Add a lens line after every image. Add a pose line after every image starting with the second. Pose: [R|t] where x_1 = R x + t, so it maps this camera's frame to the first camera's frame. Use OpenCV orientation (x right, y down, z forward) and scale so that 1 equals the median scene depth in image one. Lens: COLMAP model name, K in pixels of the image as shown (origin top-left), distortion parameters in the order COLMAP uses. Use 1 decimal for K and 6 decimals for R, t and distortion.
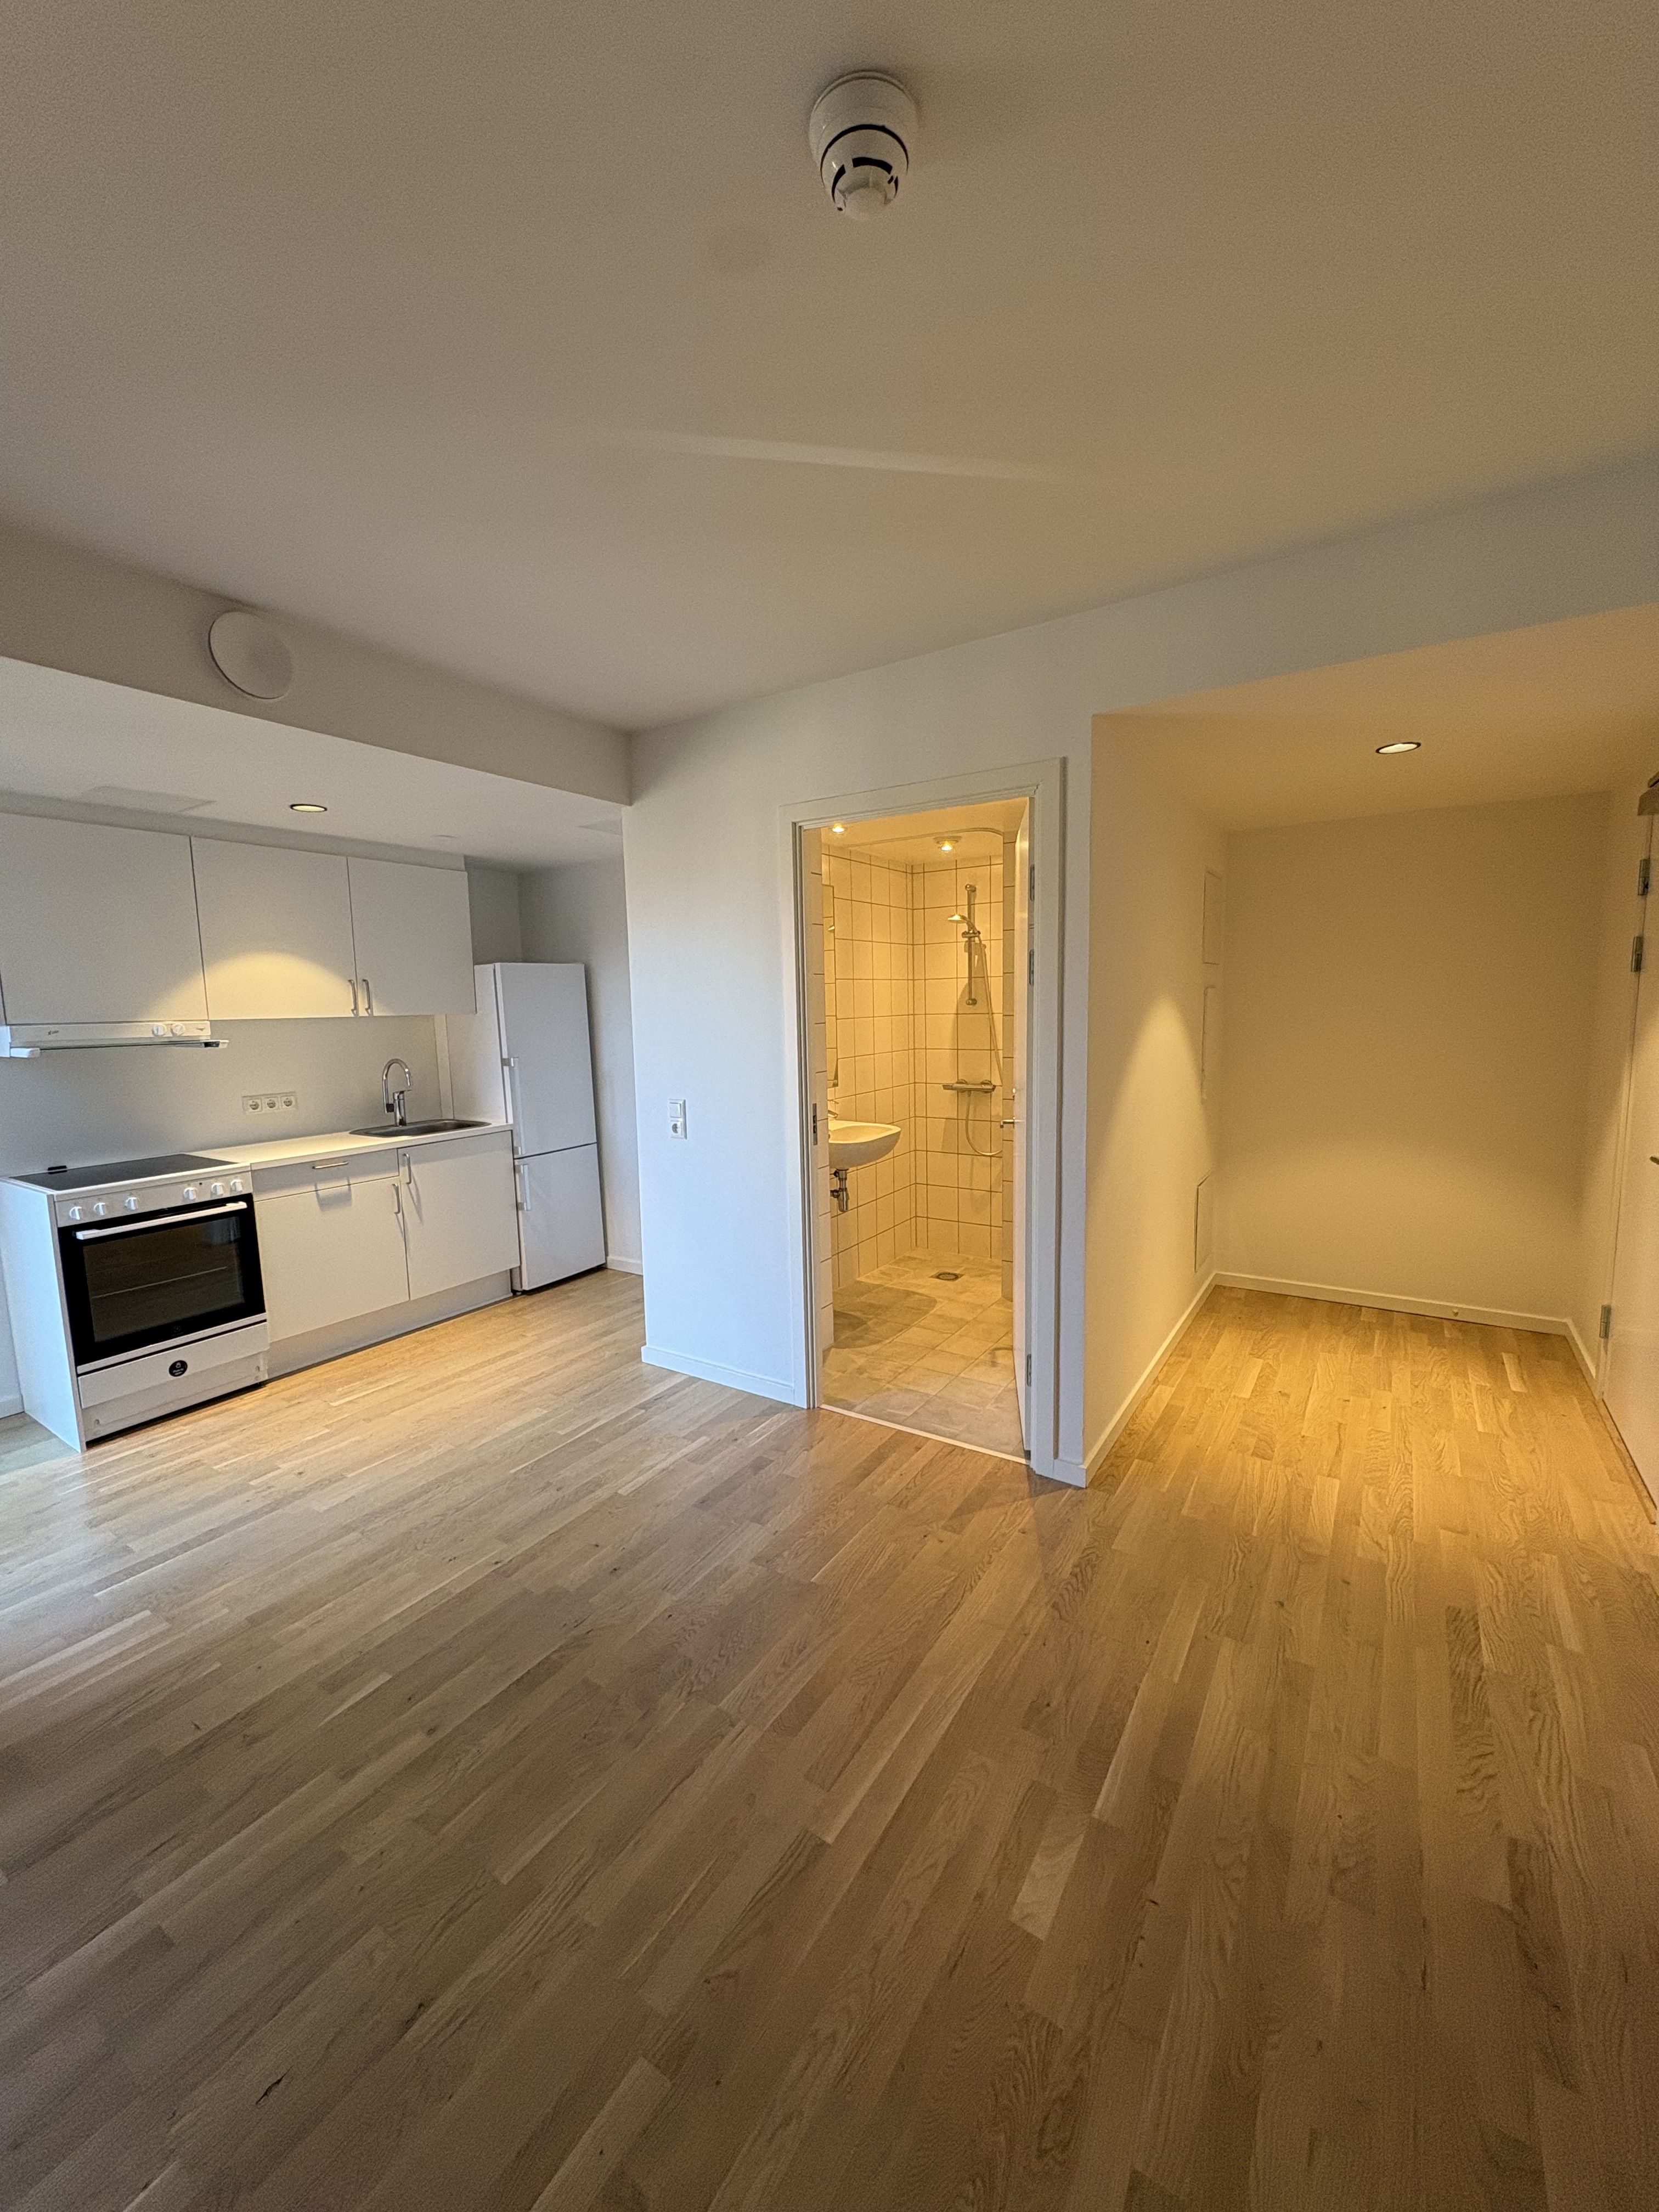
lens RADIAL K [[878.8, 0, 822.5], [0, 878.8, 1105.7], [0, 0, 1]] dist [0.001885, 0.000217]
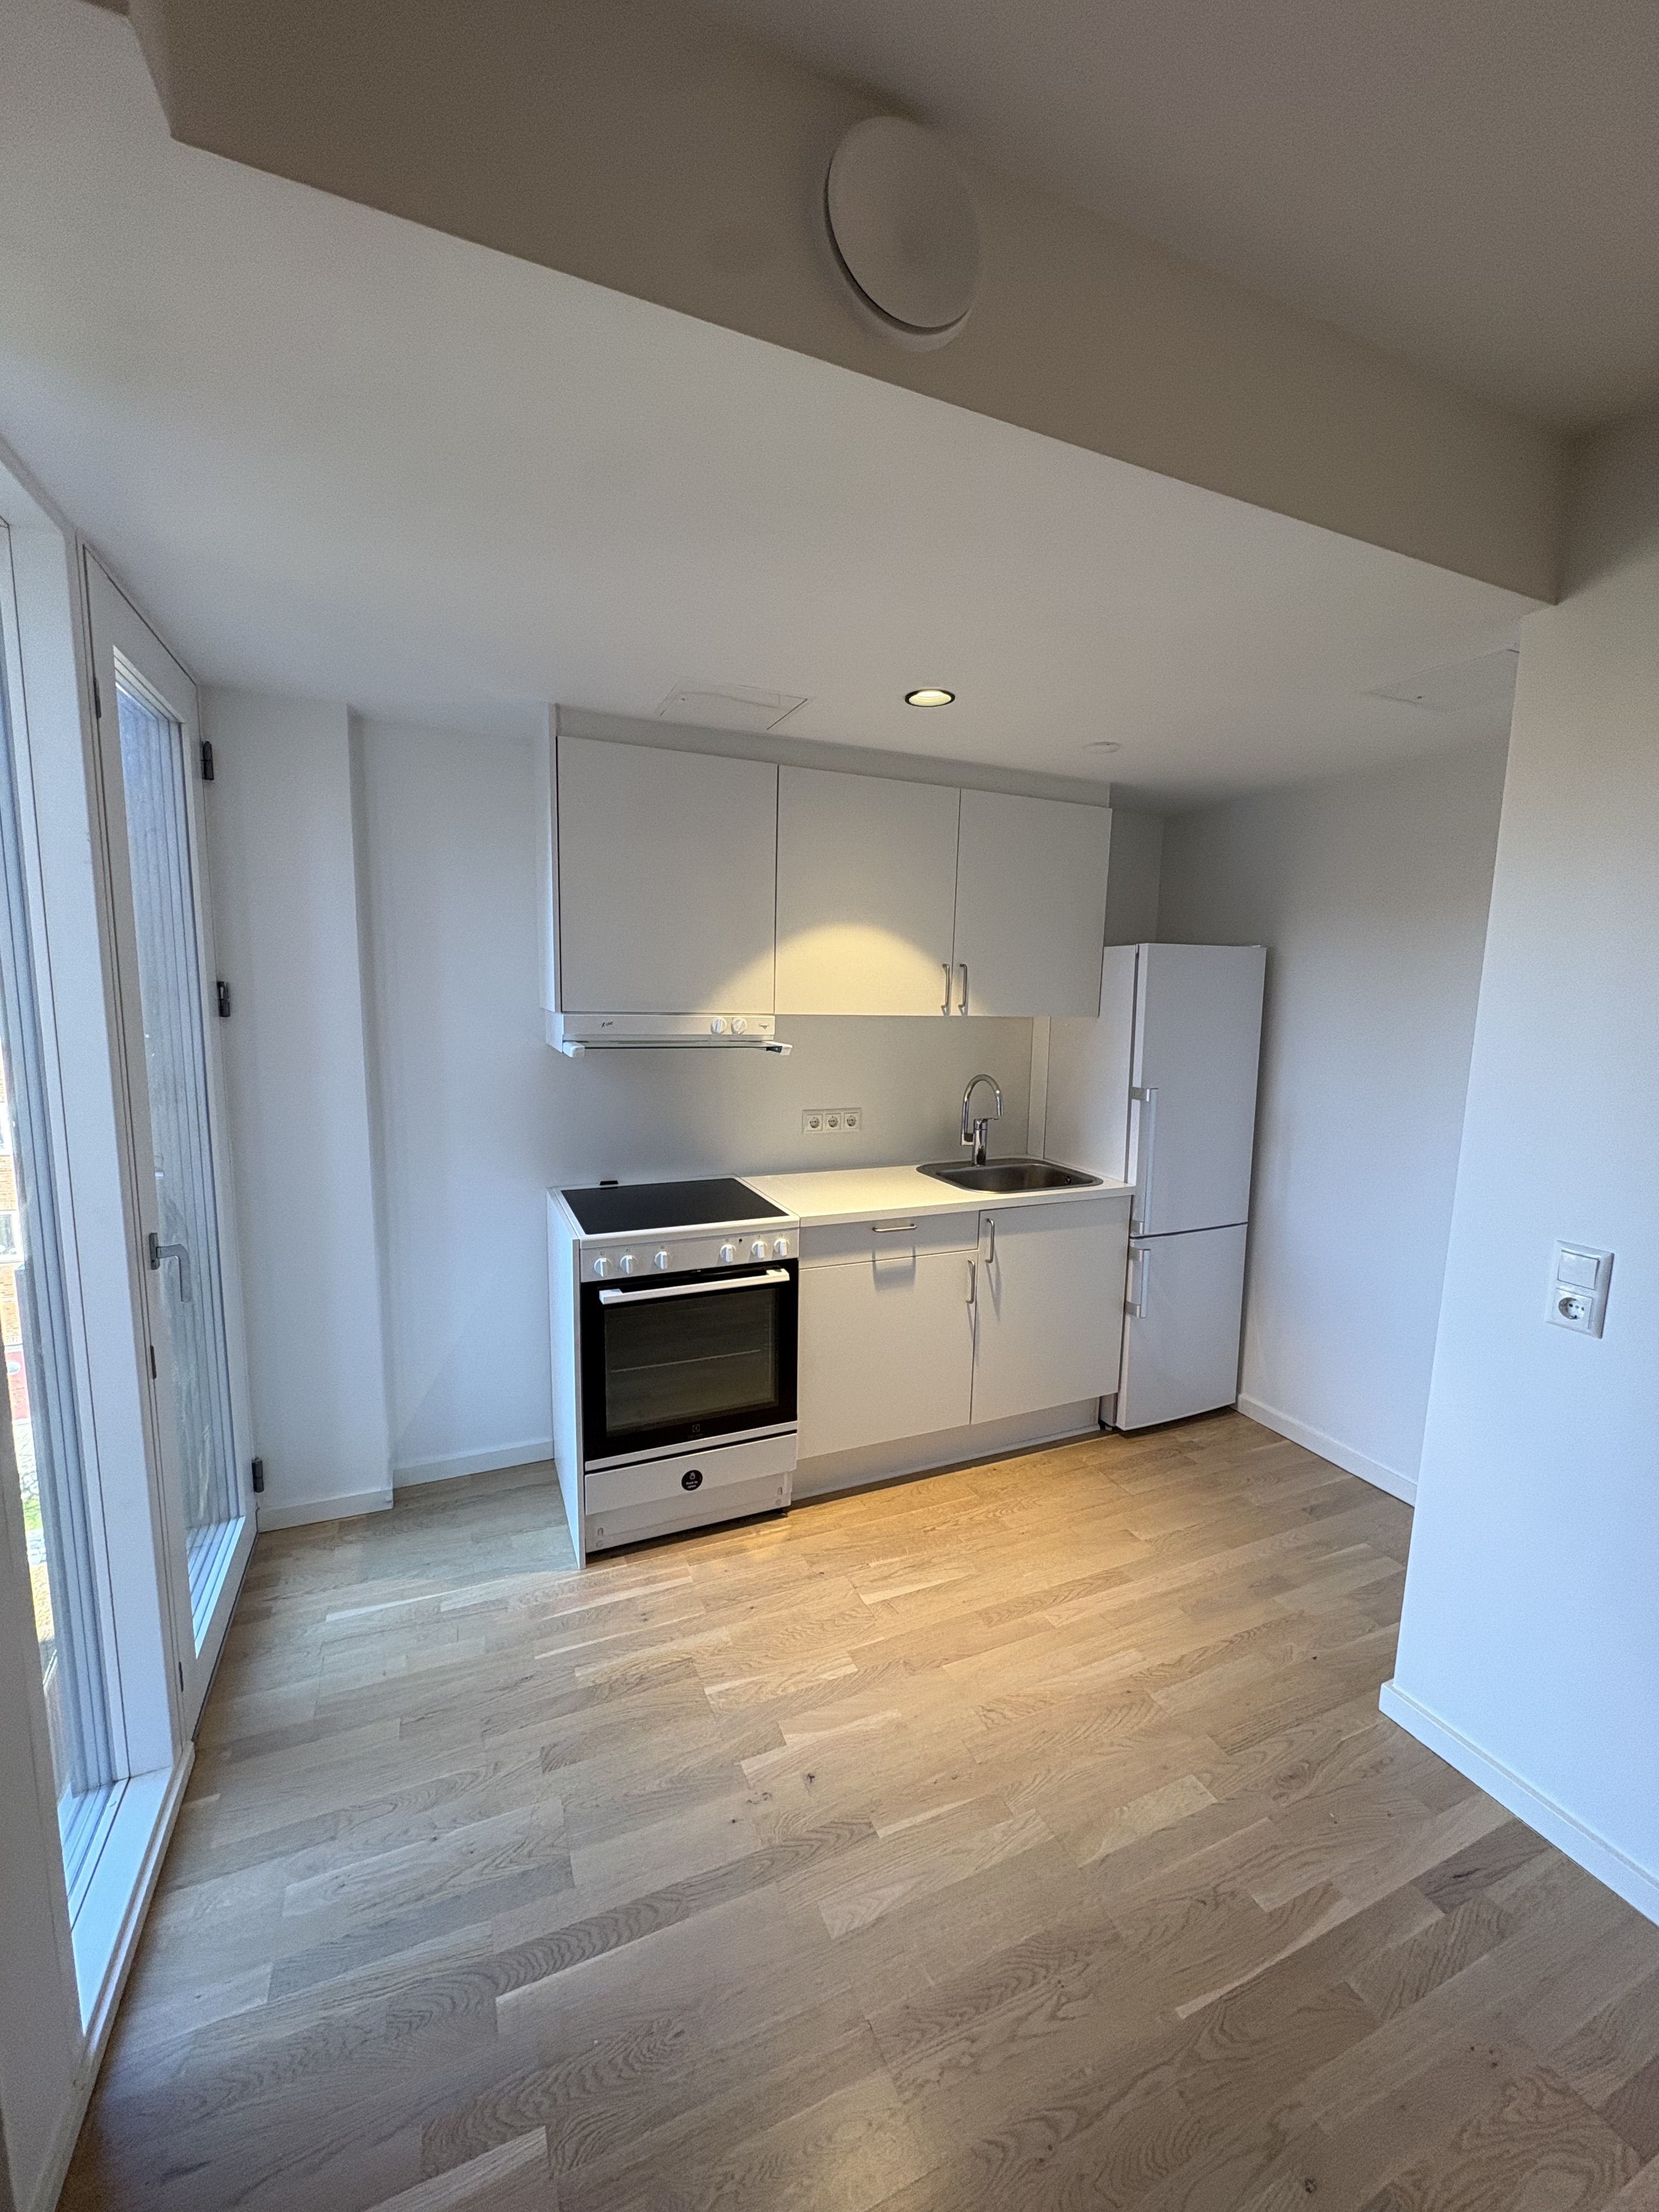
lens RADIAL K [[878.8, 0, 822.5], [0, 878.8, 1105.7], [0, 0, 1]] dist [0.001885, 0.000217]
pose [[0.837302, 0.112799, -0.534978, -0.226101], [-0.103445, 0.993497, 0.047573, -0.053048], [0.536865, 0.015508, 0.843526, 0.348294]]
